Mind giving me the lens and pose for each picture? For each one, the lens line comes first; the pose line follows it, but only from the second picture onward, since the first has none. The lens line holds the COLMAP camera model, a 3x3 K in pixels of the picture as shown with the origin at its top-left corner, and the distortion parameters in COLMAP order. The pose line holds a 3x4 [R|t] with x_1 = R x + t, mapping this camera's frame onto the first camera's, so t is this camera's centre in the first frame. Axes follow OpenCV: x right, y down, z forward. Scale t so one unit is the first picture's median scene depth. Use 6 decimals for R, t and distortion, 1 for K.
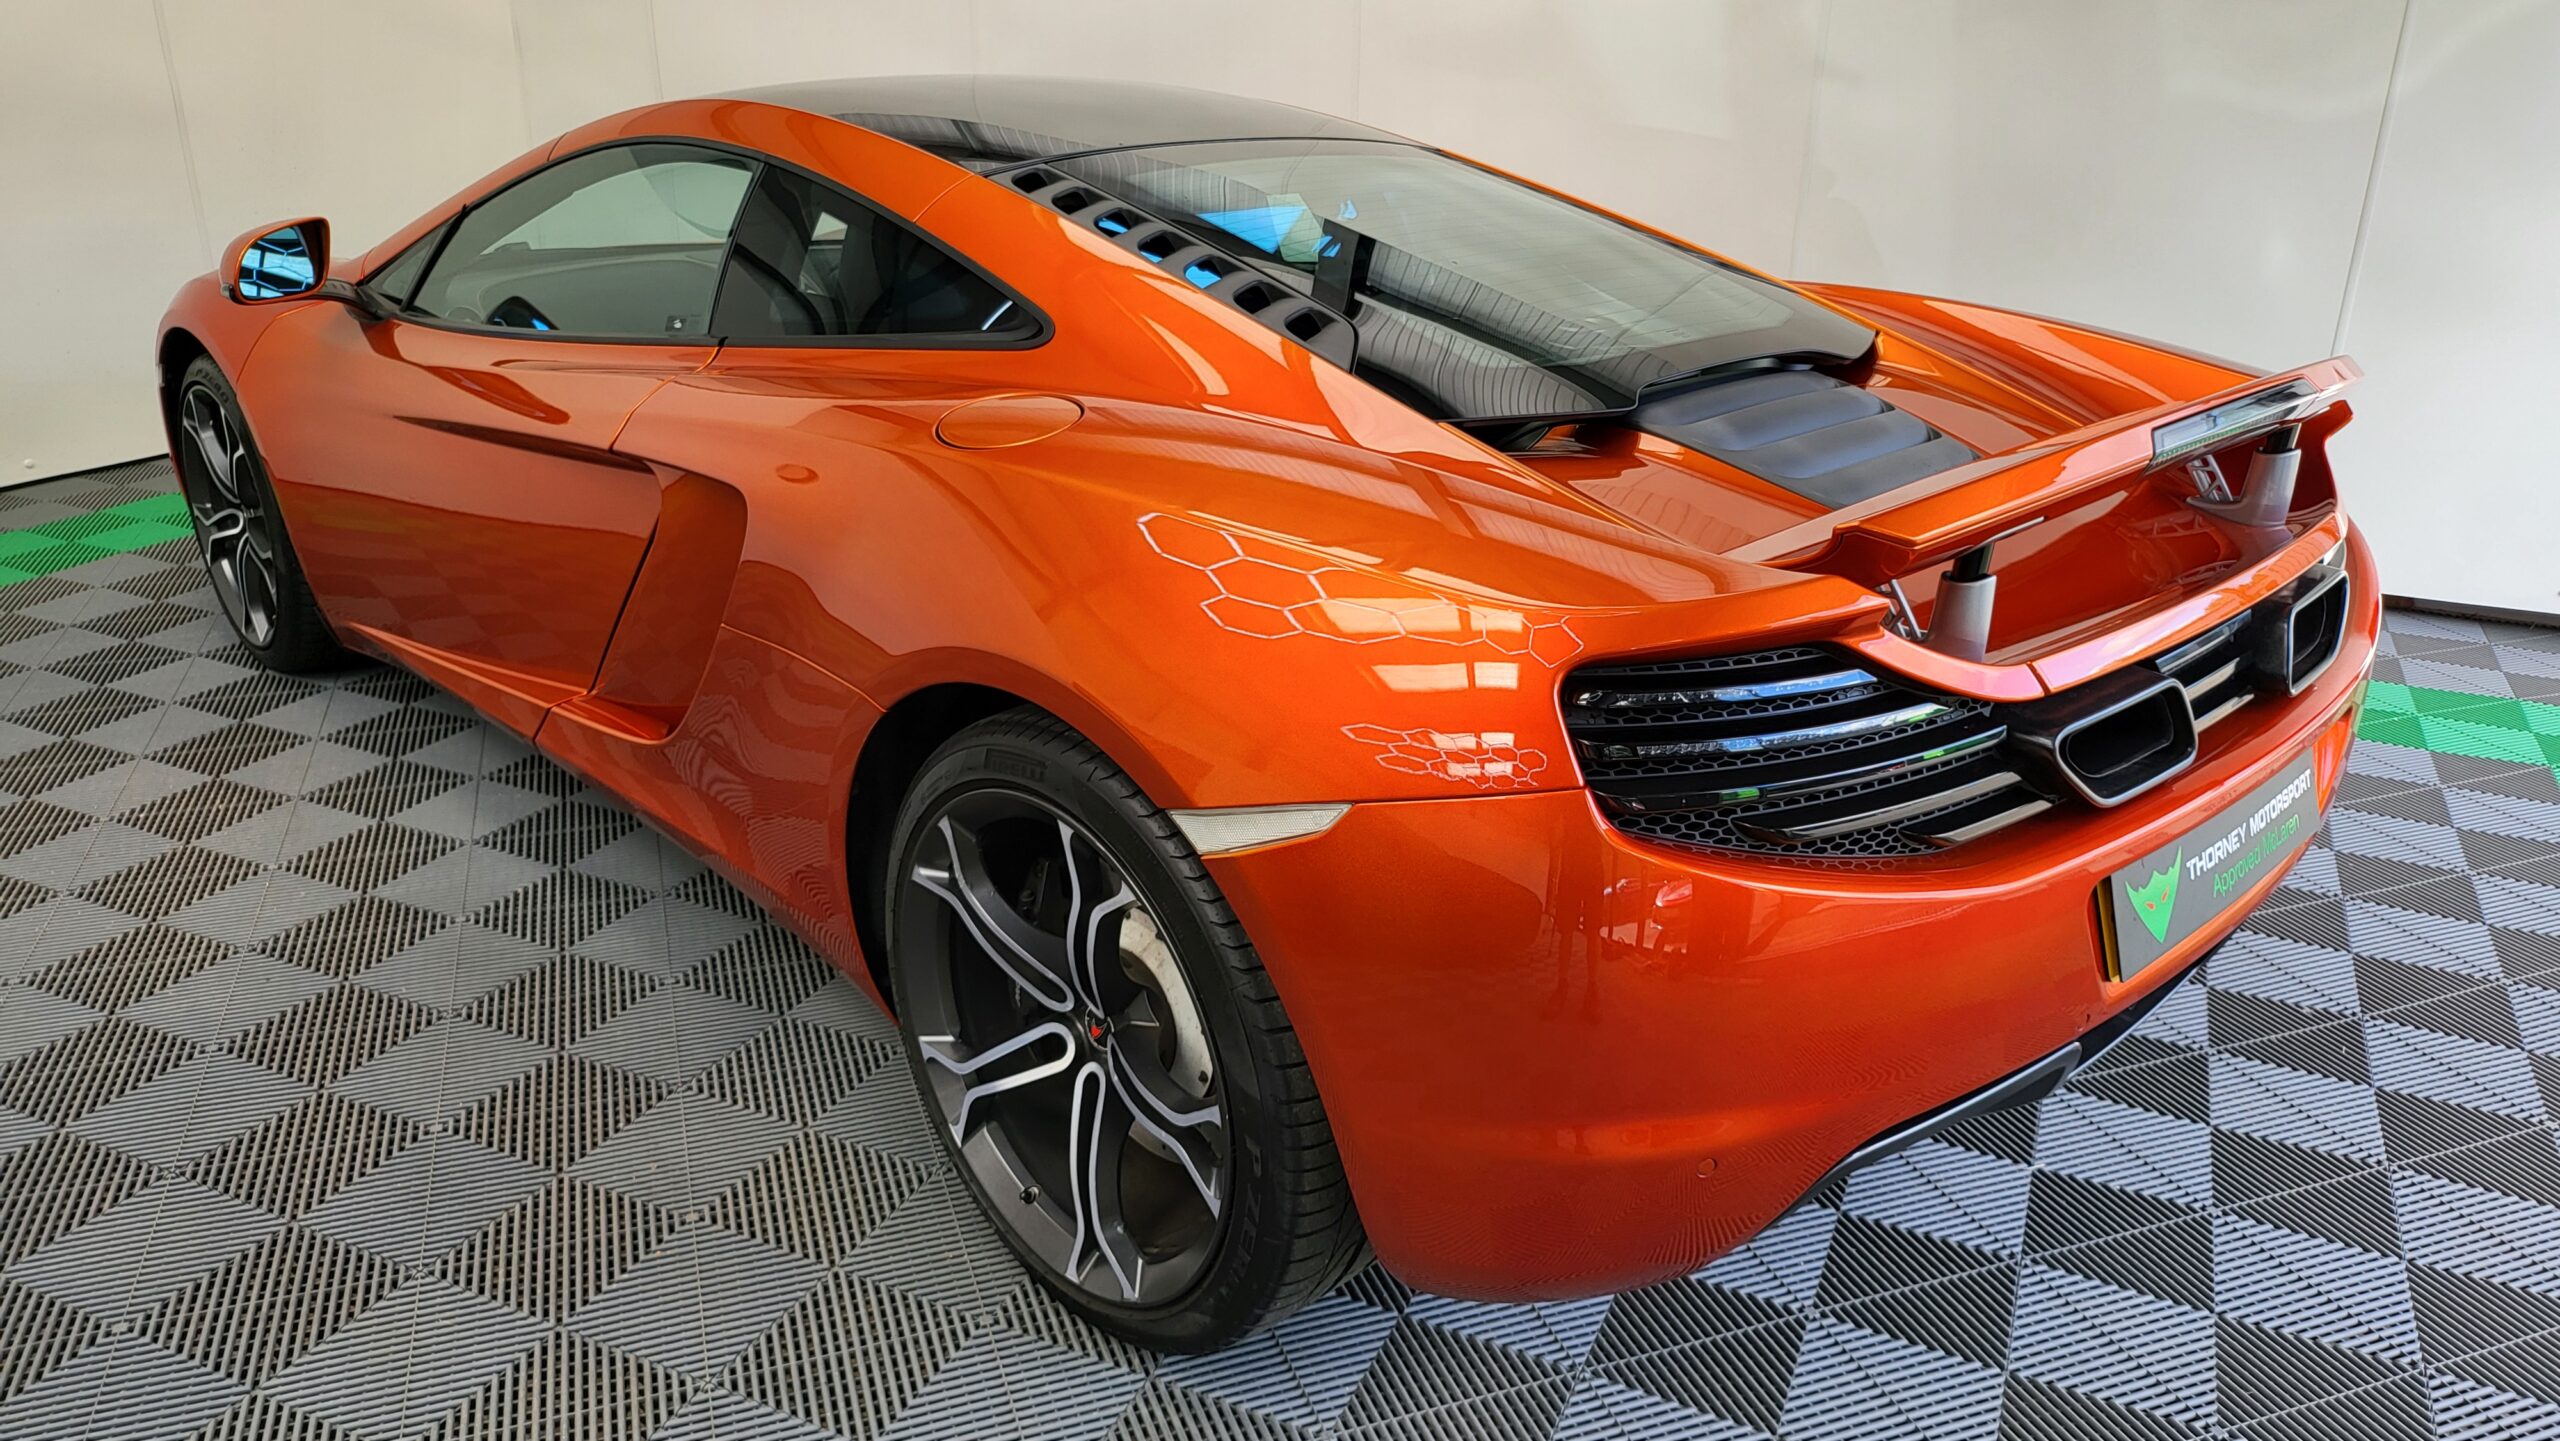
lens RADIAL K [[1809.3, 0, 1280.0], [0, 1809.3, 720.5], [0, 0, 1]] dist [0.052862, -0.058869]
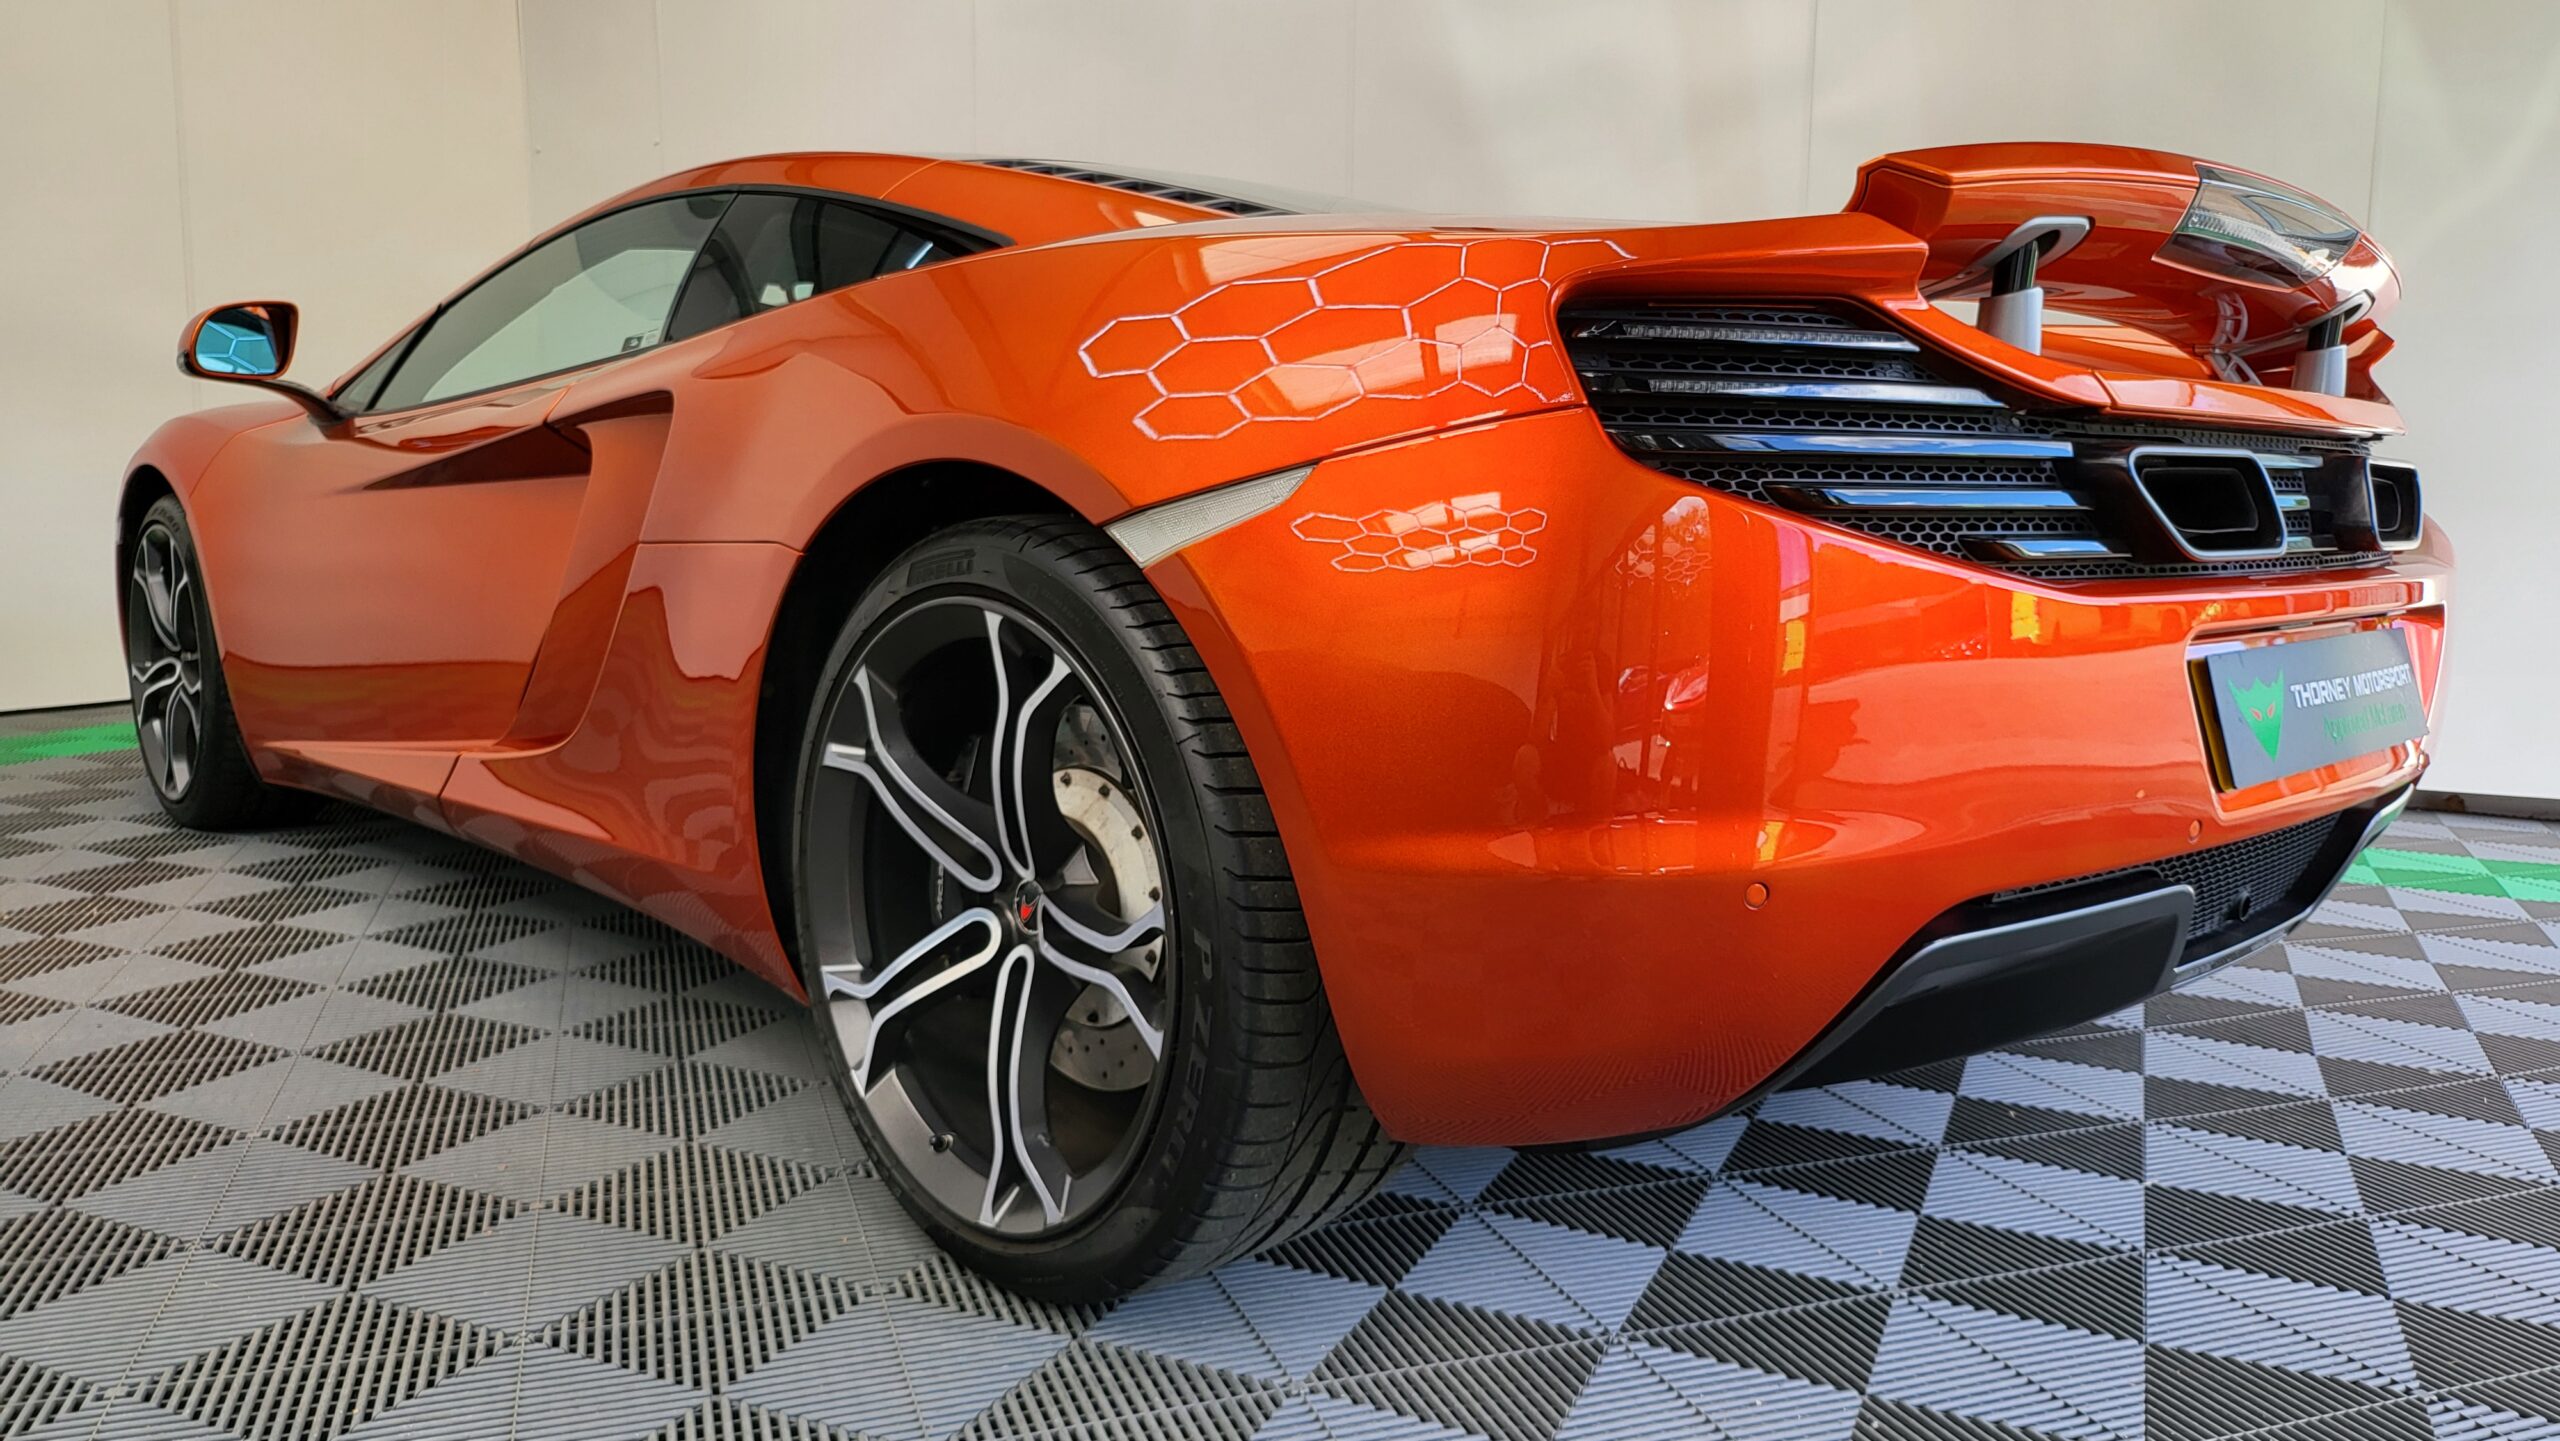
lens RADIAL K [[1809.3, 0, 1280.0], [0, 1809.3, 720.5], [0, 0, 1]] dist [0.052862, -0.058869]
pose [[0.999997, 0.001459, -0.001909, 0.018498], [-0.001885, 0.969108, -0.246629, 0.287955], [0.001490, 0.246632, 0.969108, 0.154121]]
